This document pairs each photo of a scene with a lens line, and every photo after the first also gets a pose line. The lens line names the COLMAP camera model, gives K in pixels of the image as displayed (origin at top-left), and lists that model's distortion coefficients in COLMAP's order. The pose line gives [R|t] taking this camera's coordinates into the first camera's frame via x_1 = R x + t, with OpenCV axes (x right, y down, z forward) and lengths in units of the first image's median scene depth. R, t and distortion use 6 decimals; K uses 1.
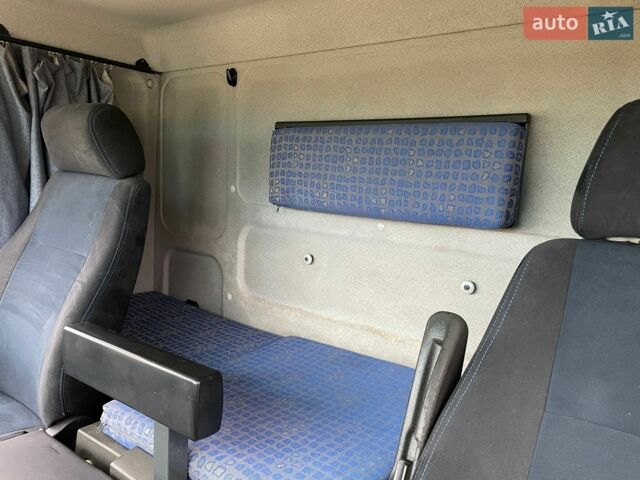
lens RADIAL K [[485.7, 0, 322.0], [0, 485.7, 243.4], [0, 0, 1]] dist [0.073261, -0.098576]
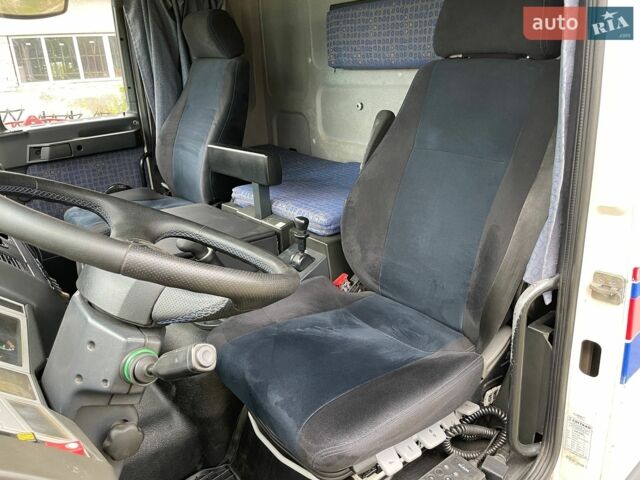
lens RADIAL K [[538.4, 0, 334.0], [0, 538.4, 248.4], [0, 0, 1]] dist [0.056447, -0.023363]
pose [[0.959931, -0.009215, -0.280084, 0.356751], [0.065373, 0.979248, 0.191834, 0.138844], [0.272504, -0.202457, 0.940613, -0.617285]]
